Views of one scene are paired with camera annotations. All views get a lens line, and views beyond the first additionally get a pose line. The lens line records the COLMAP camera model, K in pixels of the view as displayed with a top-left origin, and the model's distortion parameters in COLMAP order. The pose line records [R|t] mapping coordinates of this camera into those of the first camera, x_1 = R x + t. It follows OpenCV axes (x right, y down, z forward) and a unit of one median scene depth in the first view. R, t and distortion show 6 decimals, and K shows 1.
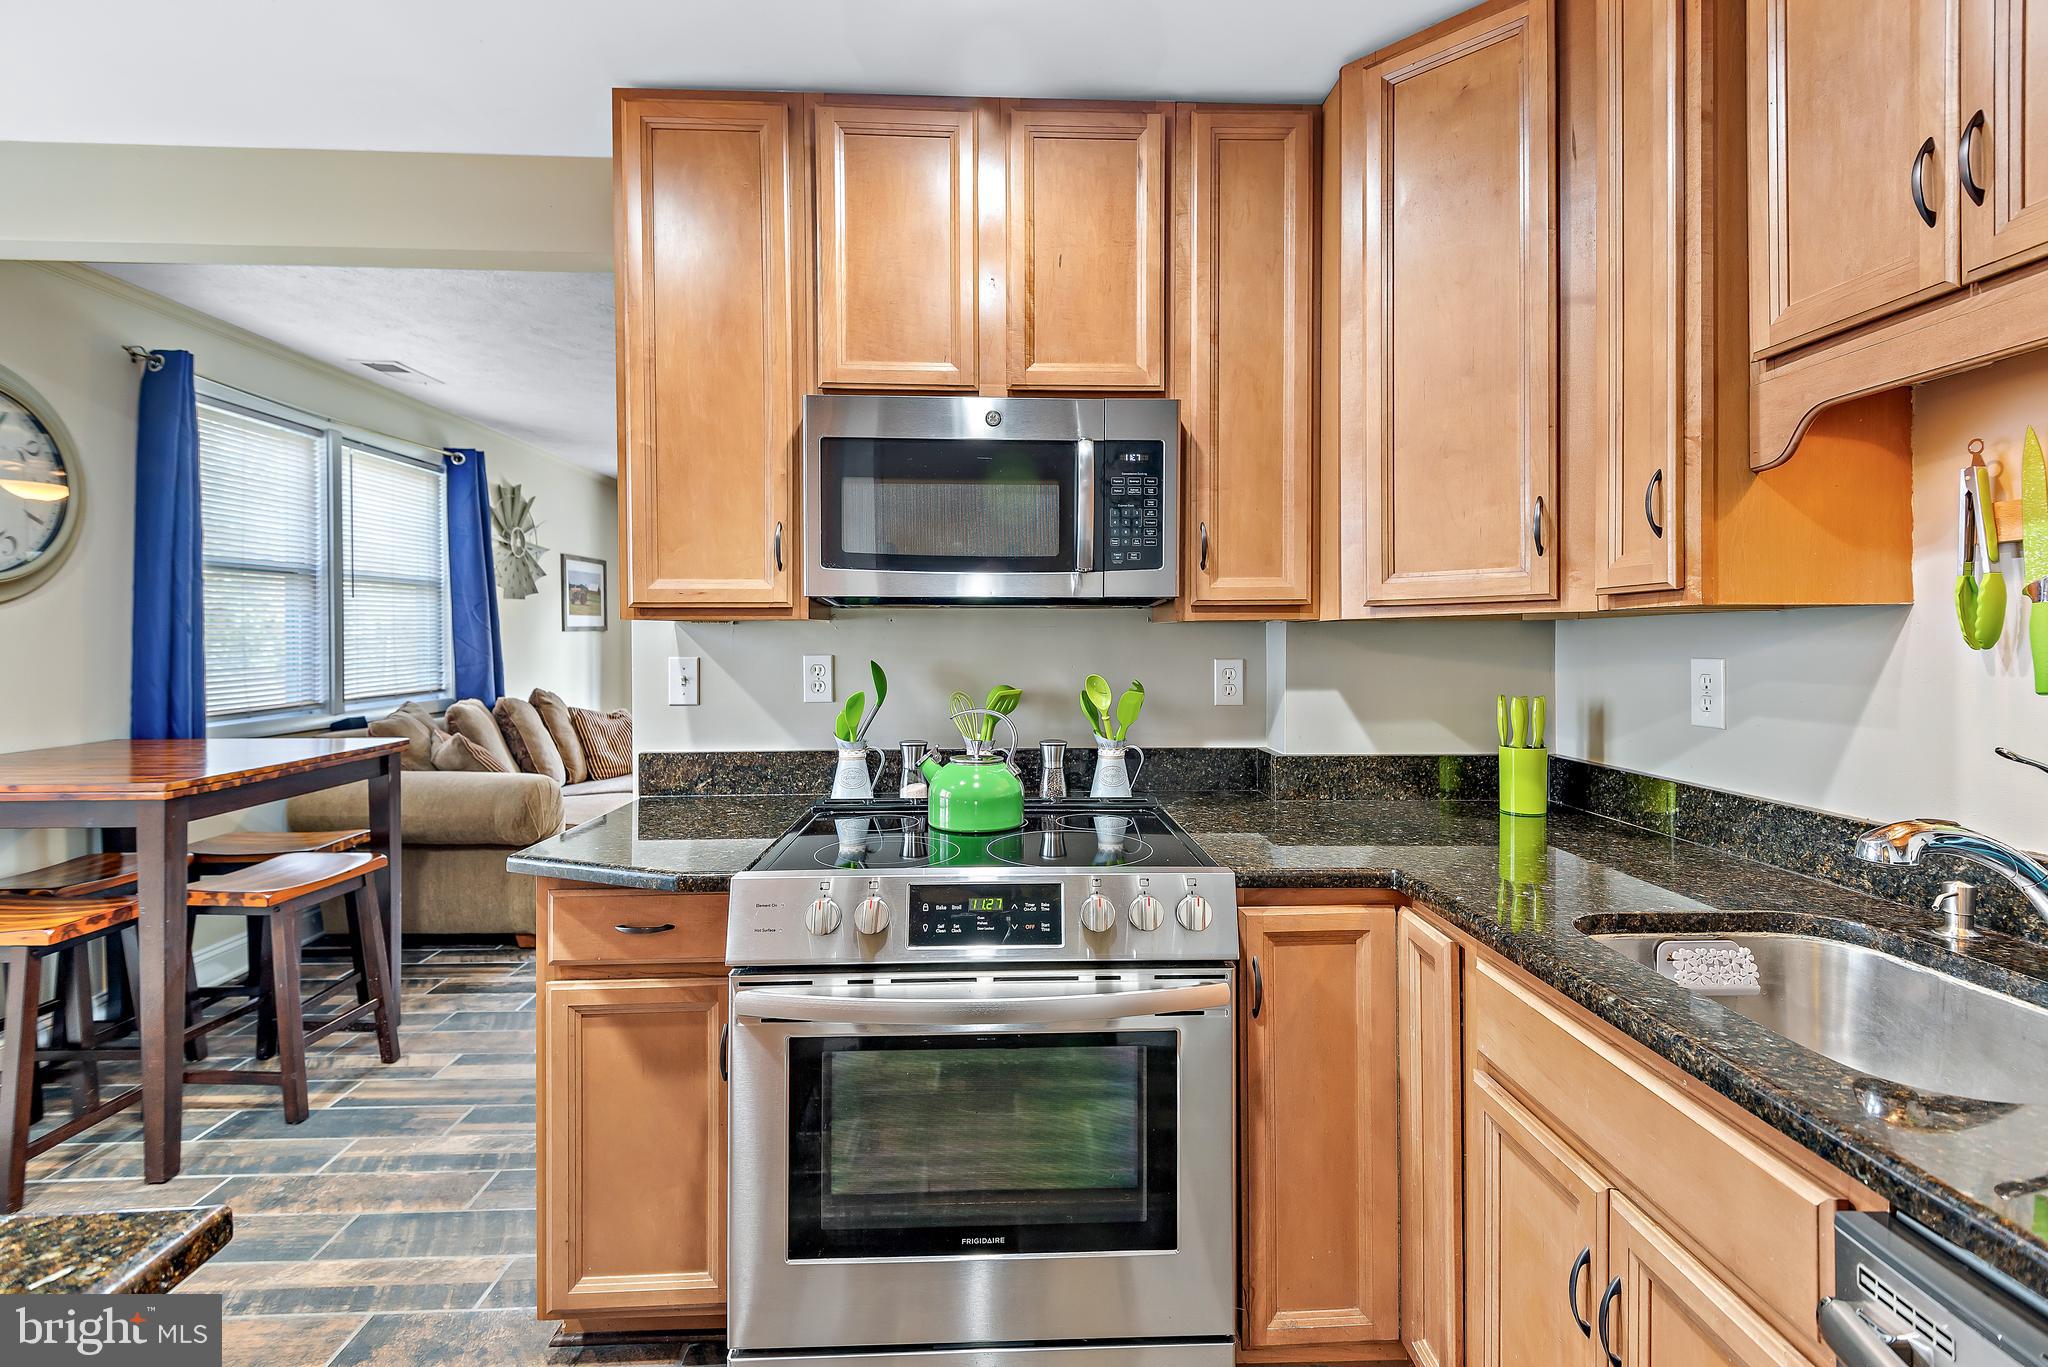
lens RADIAL K [[966.7, 0, 1022.0], [0, 966.7, 588.3], [0, 0, 1]] dist [0.047431, -0.025056]
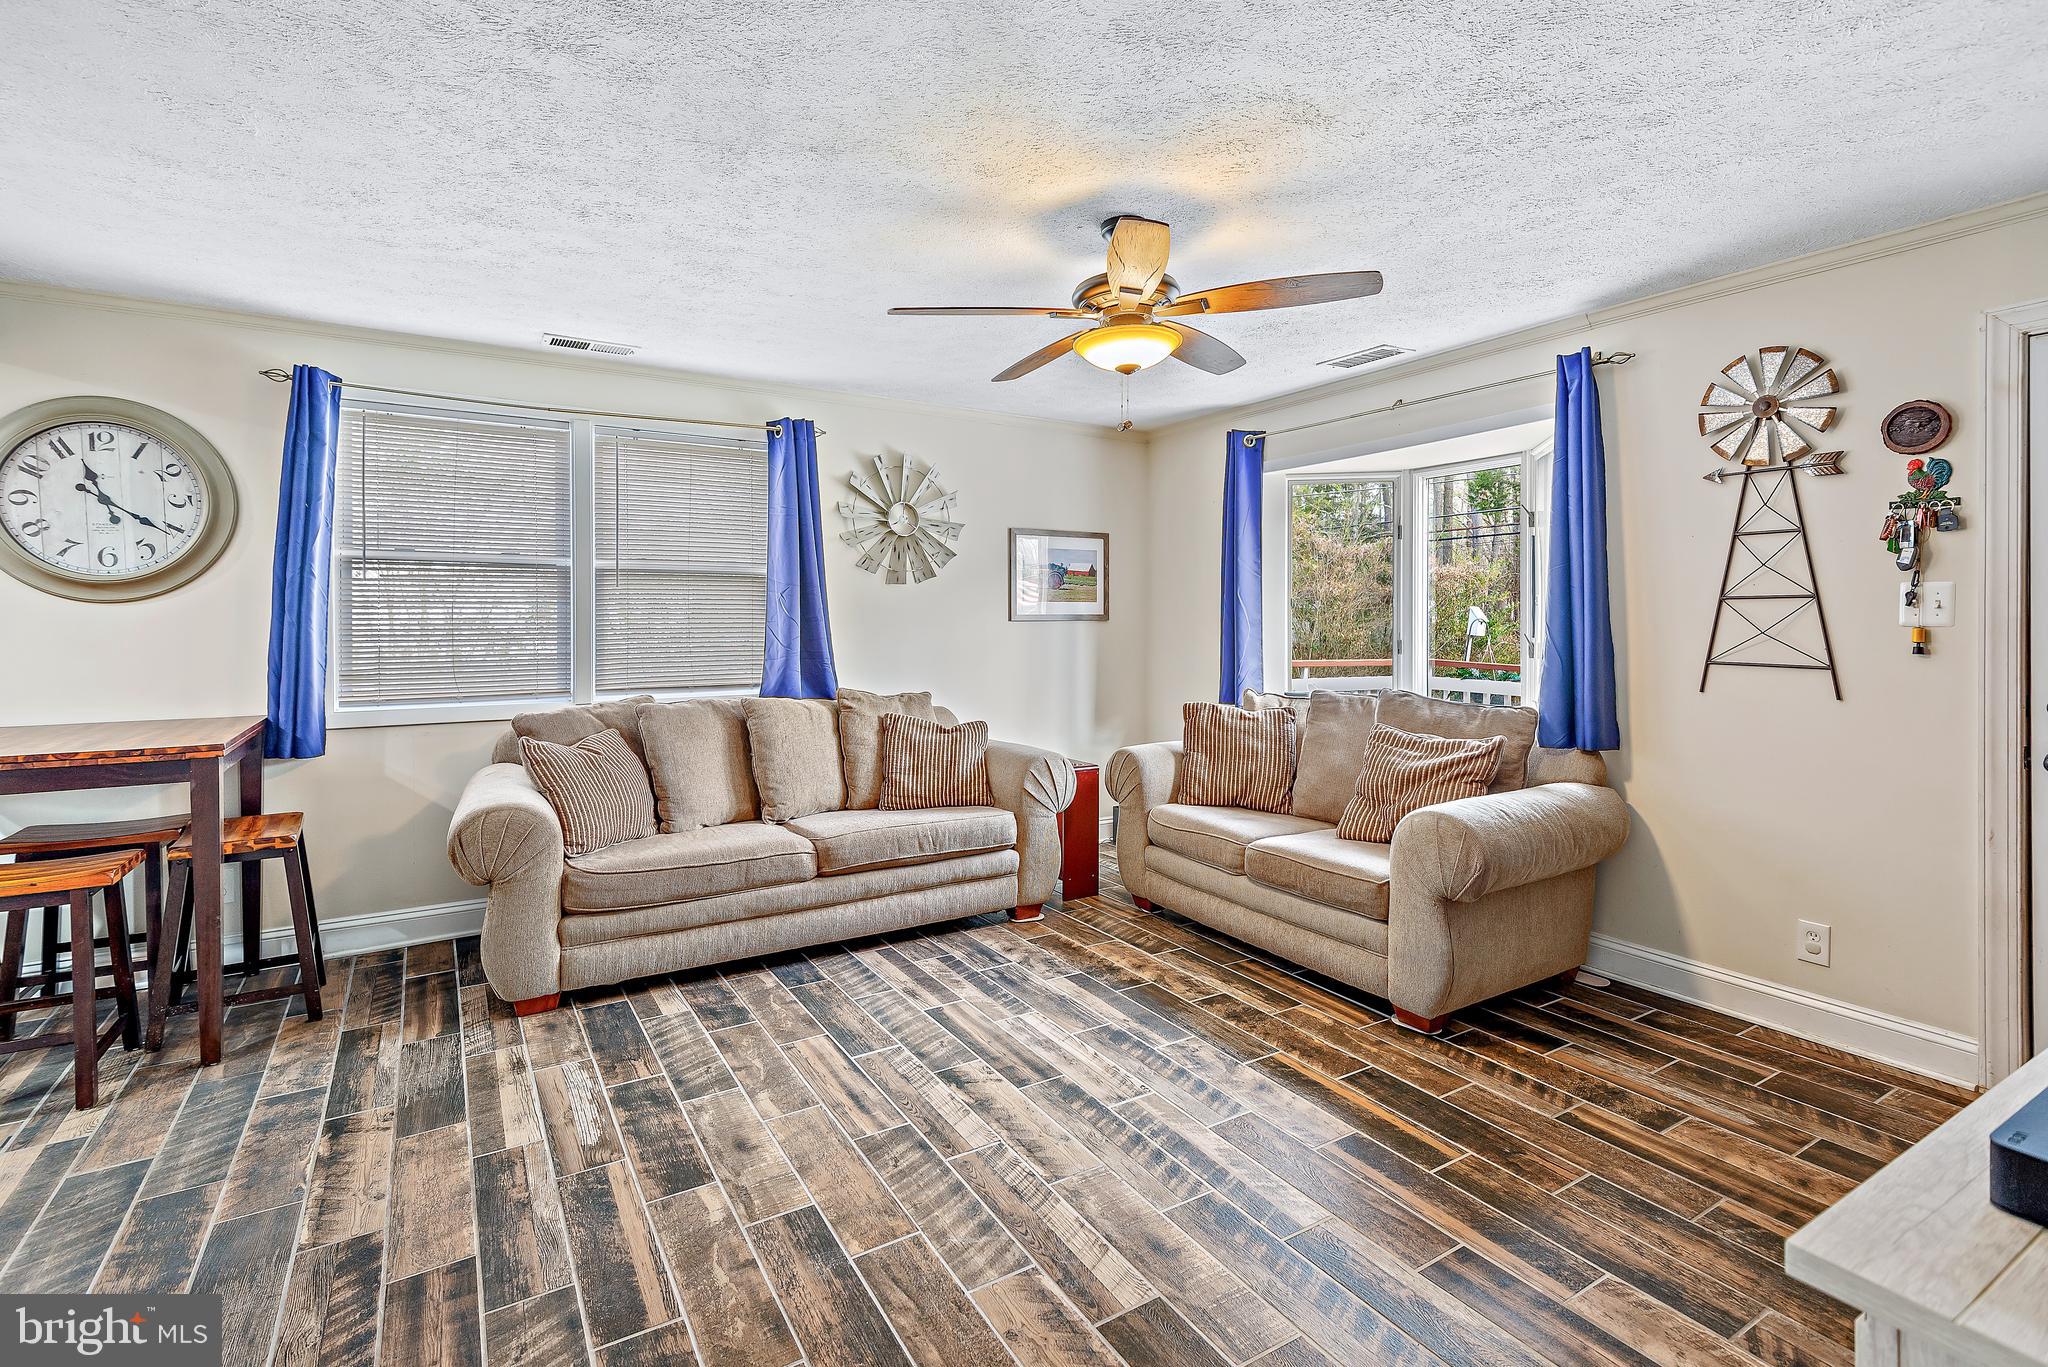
lens RADIAL K [[949.7, 0, 1024.4], [0, 949.7, 625.9], [0, 0, 1]] dist [0.043394, -0.023964]
pose [[0.497839, 0.009838, -0.867213, 0.439265], [0.037775, 0.998741, 0.033015, 0.038796], [0.866446, -0.049195, 0.496841, 1.076343]]
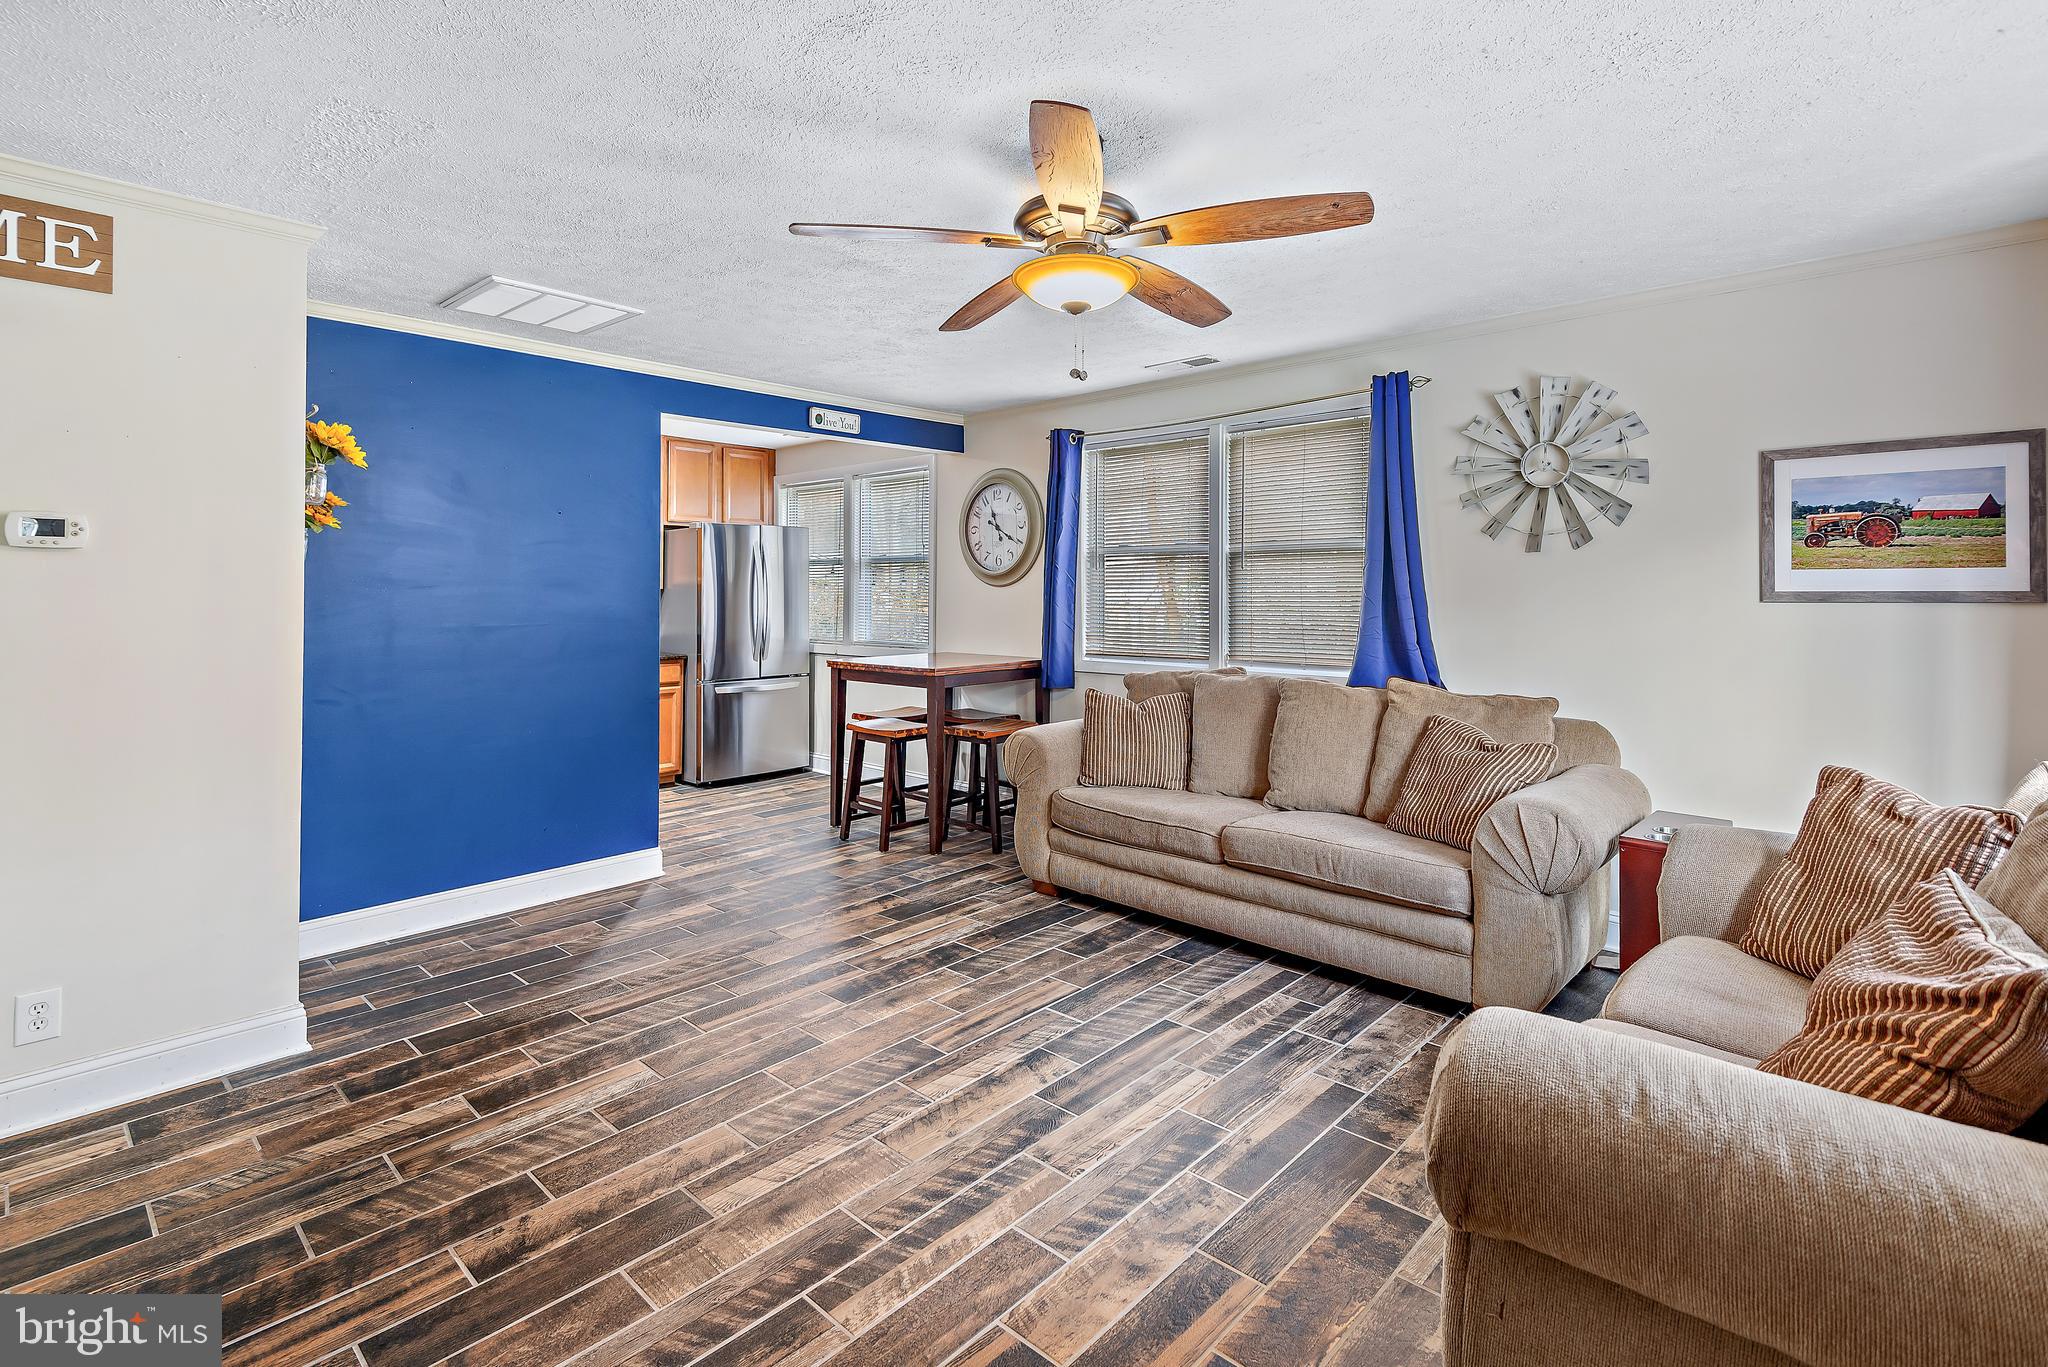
lens RADIAL K [[966.7, 0, 1022.0], [0, 966.7, 588.3], [0, 0, 1]] dist [0.047431, -0.025056]
pose [[-0.703216, -0.000487, -0.710976, 0.315207], [0.034151, 0.998822, -0.034461, 0.073047], [0.710156, -0.048514, -0.702371, 1.936273]]
